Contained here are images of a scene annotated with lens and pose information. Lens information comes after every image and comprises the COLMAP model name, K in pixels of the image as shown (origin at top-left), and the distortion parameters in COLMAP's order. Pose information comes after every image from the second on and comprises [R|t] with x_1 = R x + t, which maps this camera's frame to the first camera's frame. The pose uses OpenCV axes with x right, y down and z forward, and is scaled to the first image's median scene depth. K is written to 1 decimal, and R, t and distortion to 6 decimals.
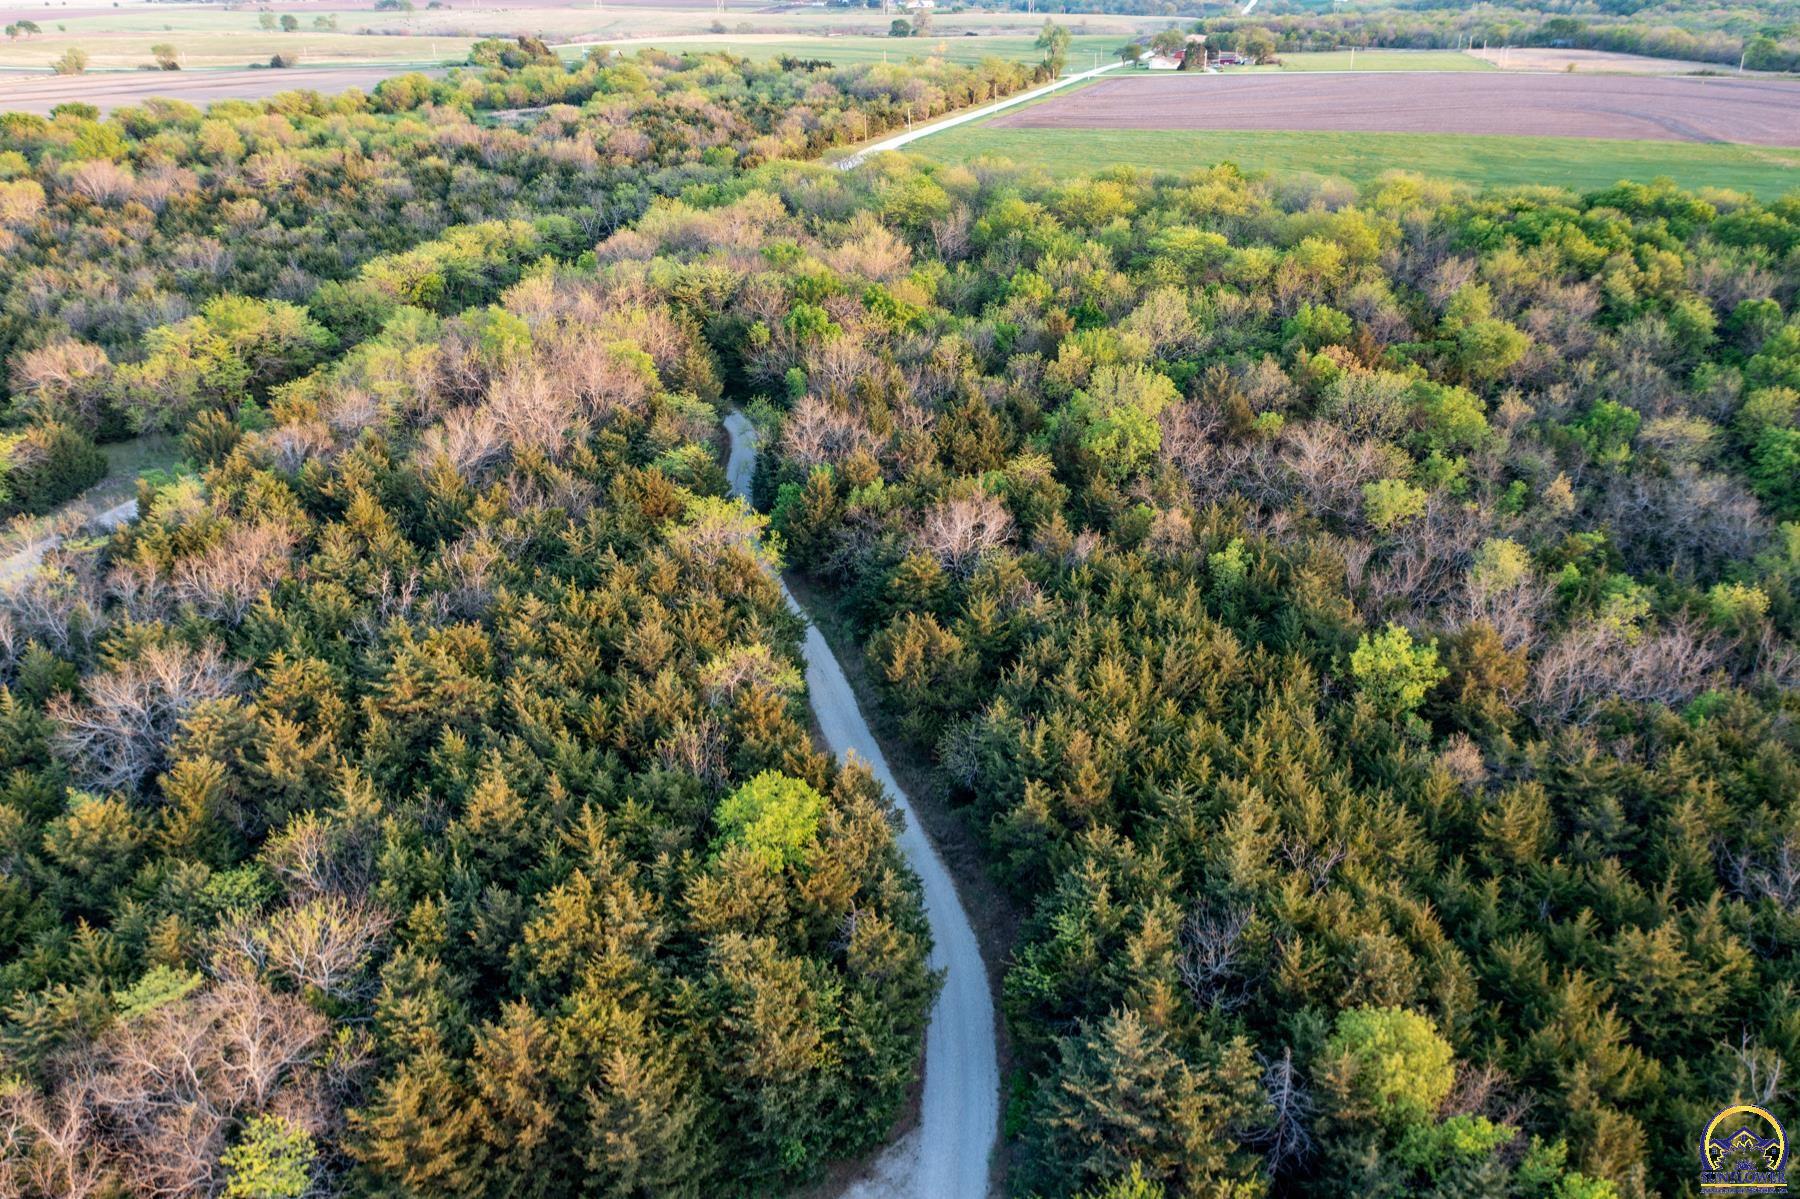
lens RADIAL K [[1430.3, 0, 891.3], [0, 1430.3, 605.3], [0, 0, 1]] dist [-0.010370, 0.003198]
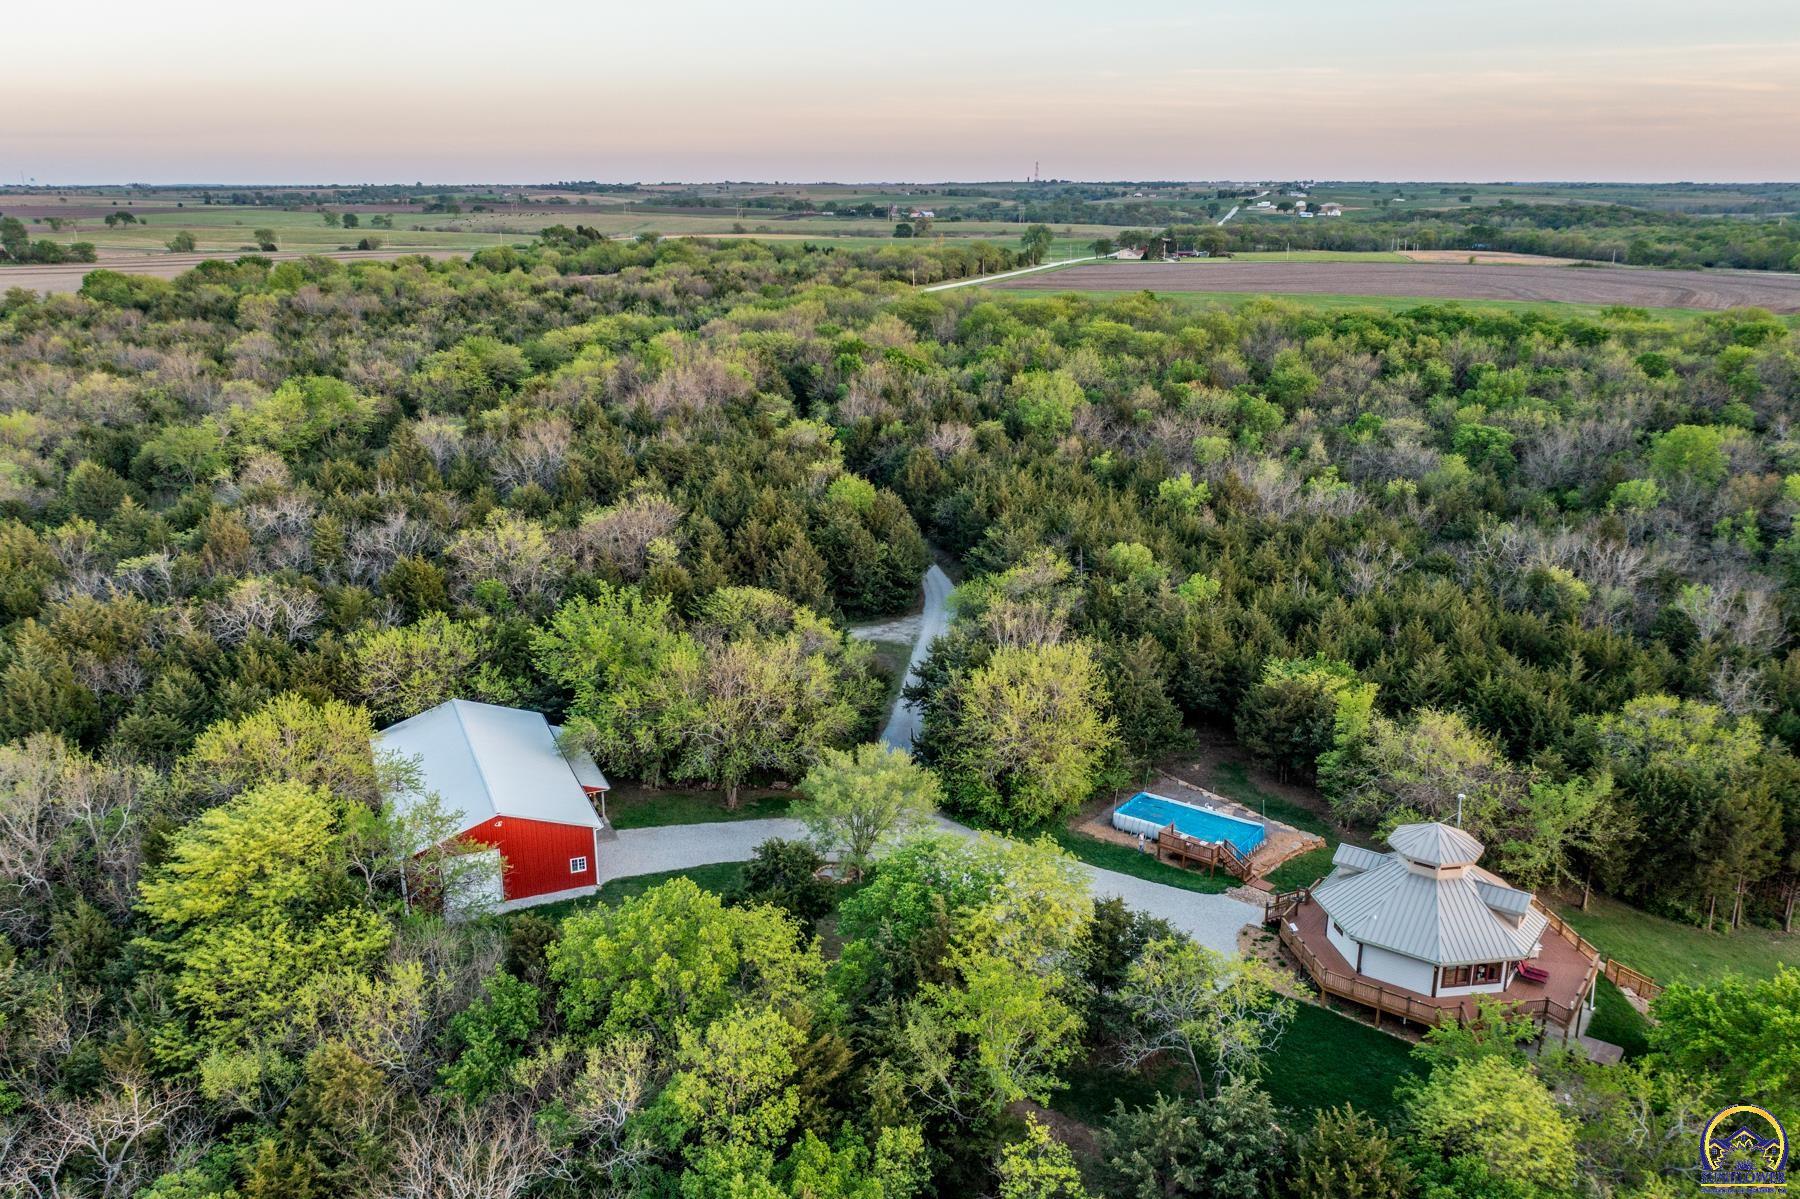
lens RADIAL K [[1430.3, 0, 902.9], [0, 1430.3, 593.5], [0, 0, 1]] dist [-0.010370, 0.003198]
pose [[0.999897, 0.010601, 0.009647, -0.011304], [-0.009112, 0.989671, -0.143070, 0.229481], [-0.011064, 0.142967, 0.989666, -0.413439]]
